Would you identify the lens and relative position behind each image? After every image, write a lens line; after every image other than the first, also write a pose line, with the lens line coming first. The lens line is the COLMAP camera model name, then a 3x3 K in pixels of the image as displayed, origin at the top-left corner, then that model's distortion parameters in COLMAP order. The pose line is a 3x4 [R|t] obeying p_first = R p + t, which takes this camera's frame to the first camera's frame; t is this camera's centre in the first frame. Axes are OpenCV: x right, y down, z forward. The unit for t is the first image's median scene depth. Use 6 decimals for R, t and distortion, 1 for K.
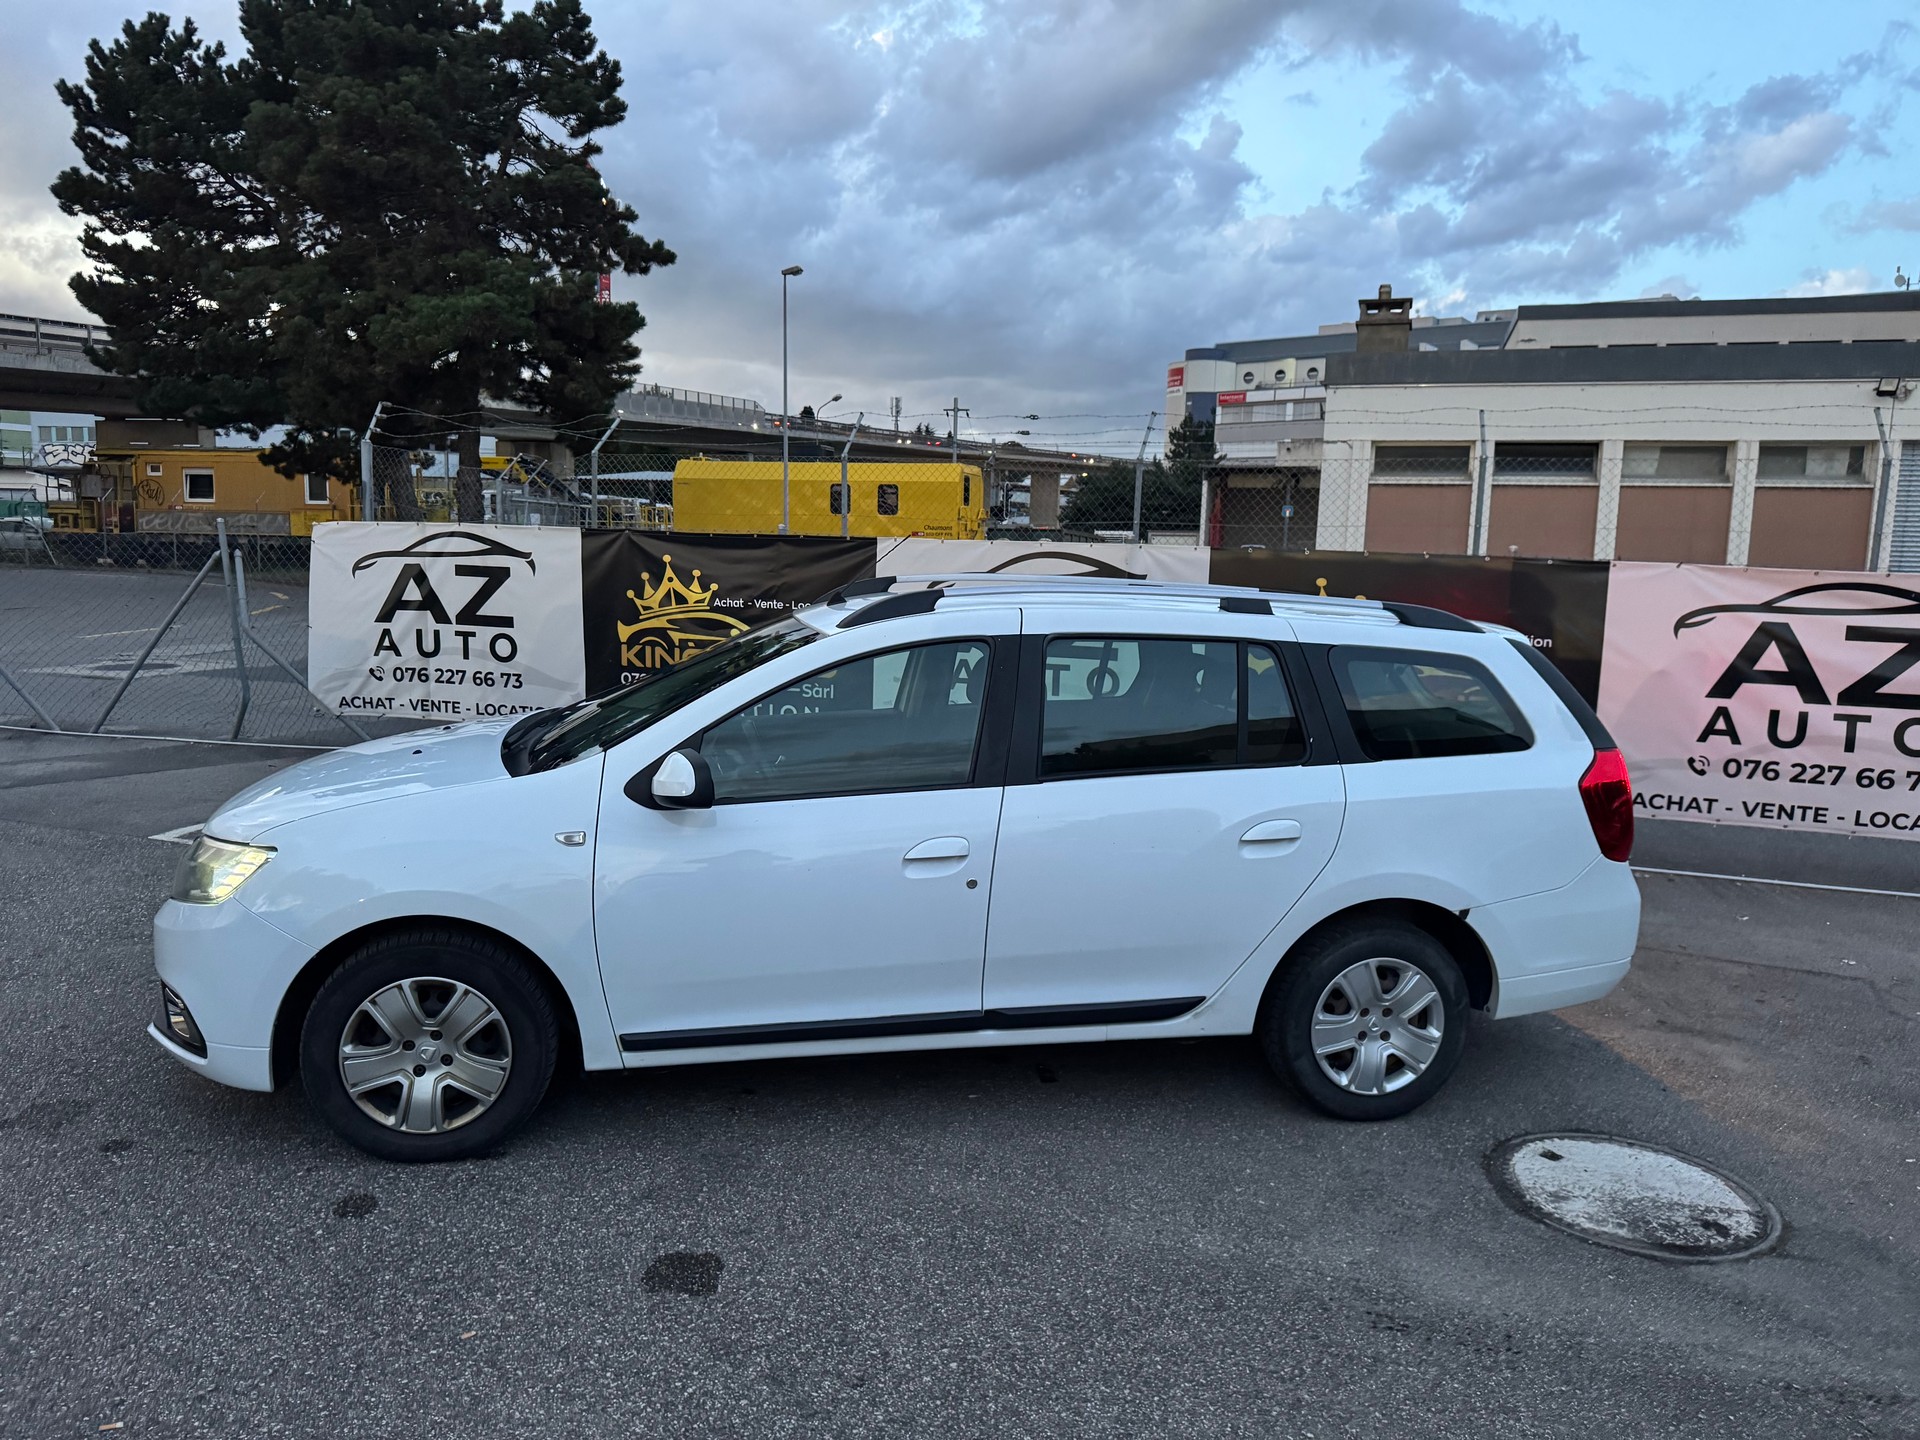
lens RADIAL K [[1360.7, 0, 929.7], [0, 1360.7, 706.9], [0, 0, 1]] dist [0.033072, -0.039814]
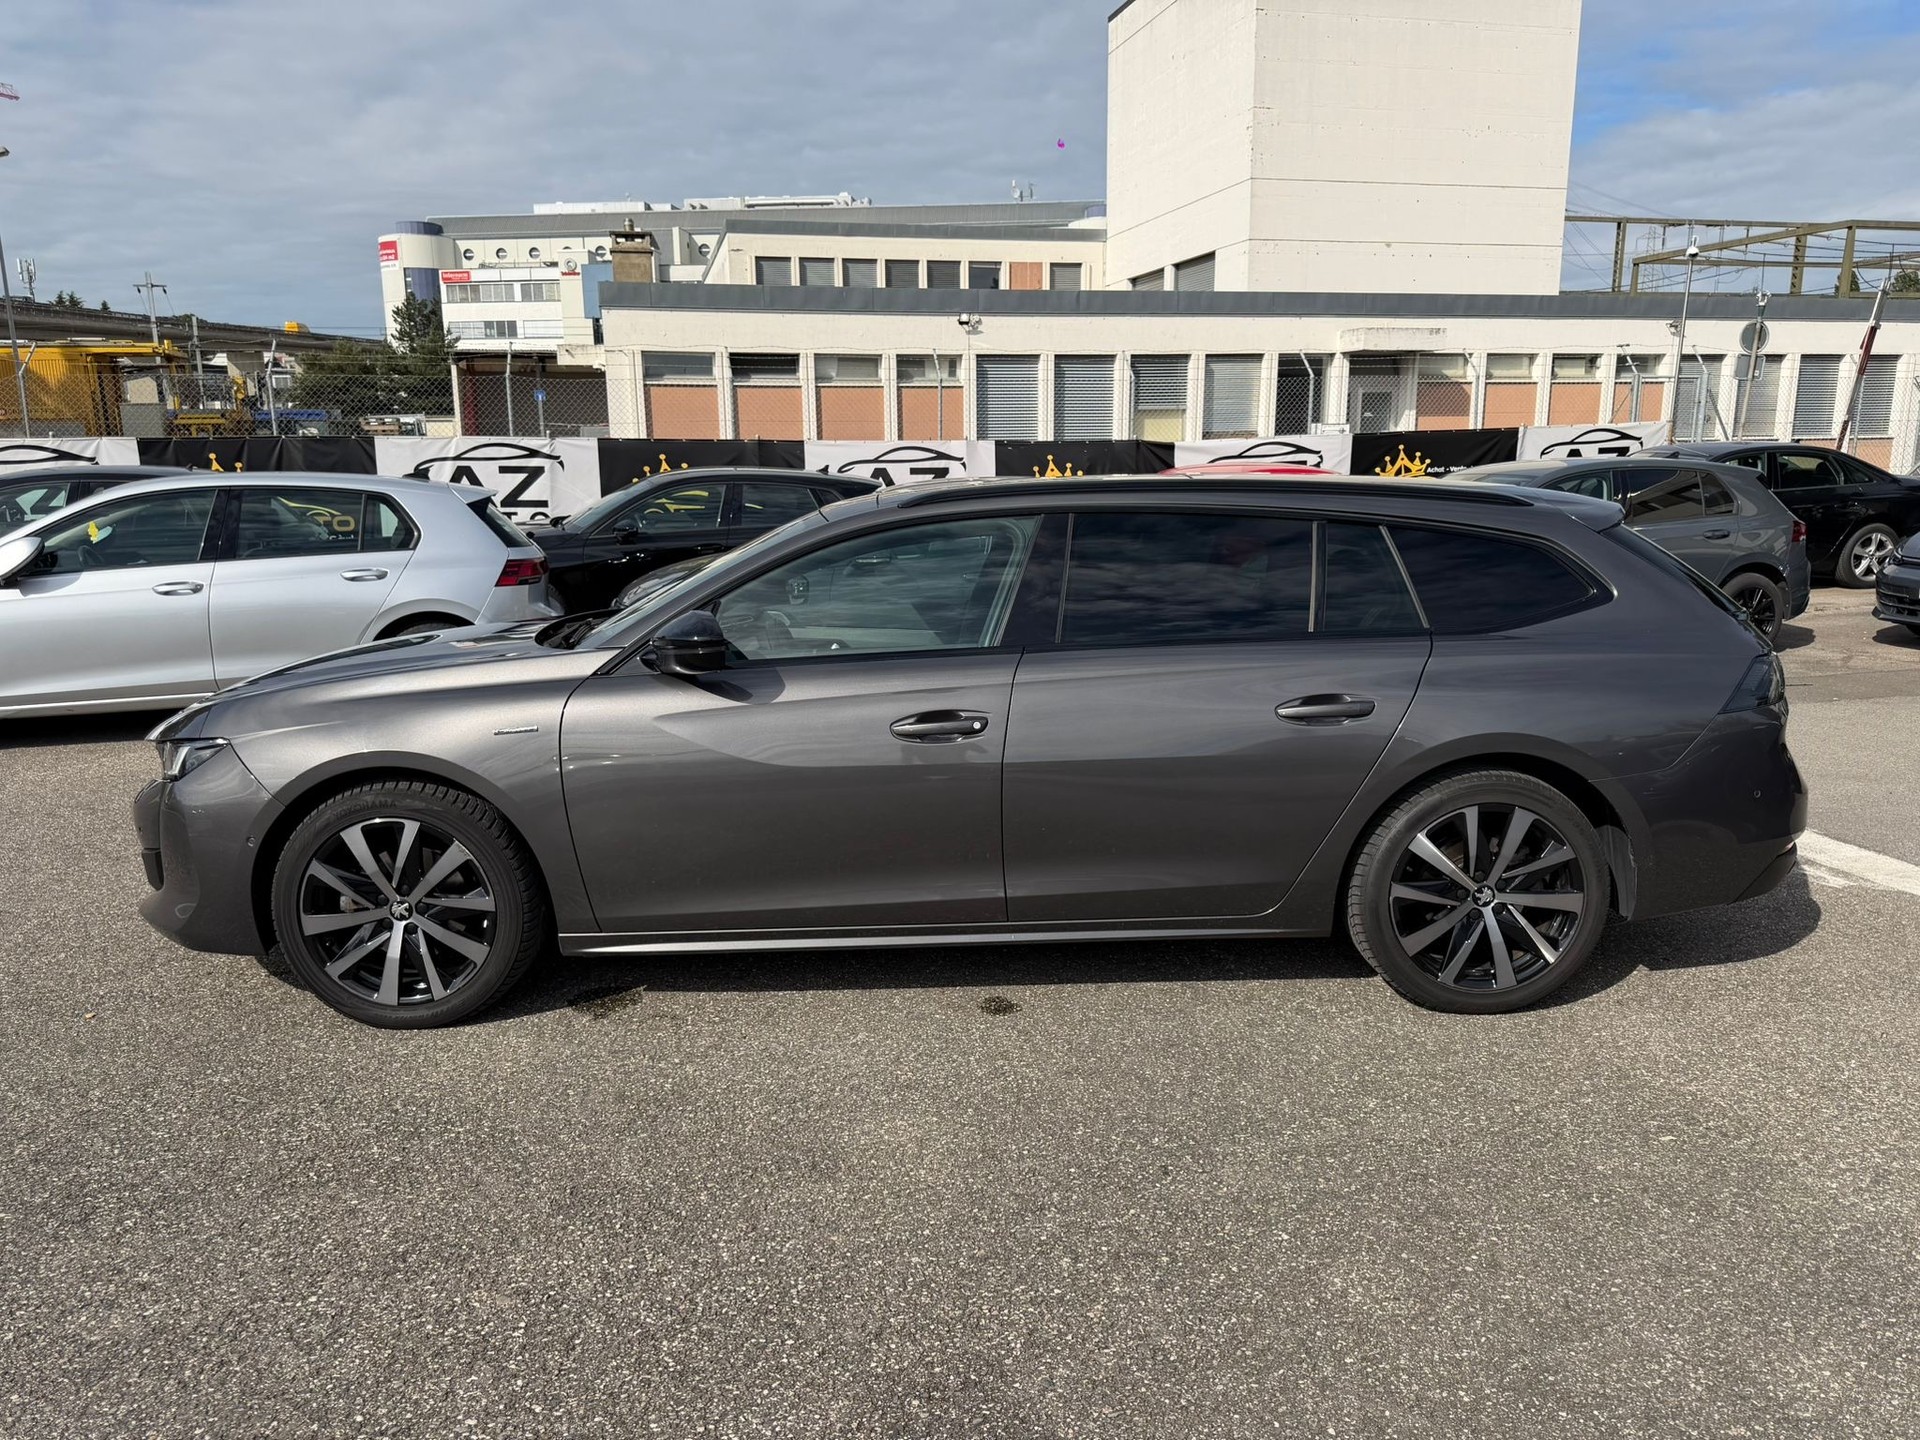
lens RADIAL K [[1360.7, 0, 955.4], [0, 1360.7, 733.3], [0, 0, 1]] dist [0.033072, -0.039814]
pose [[0.848771, -0.146976, 0.507923, -0.290907], [0.093615, 0.987187, 0.129222, 0.064309], [-0.520407, -0.062131, 0.851655, -0.639299]]
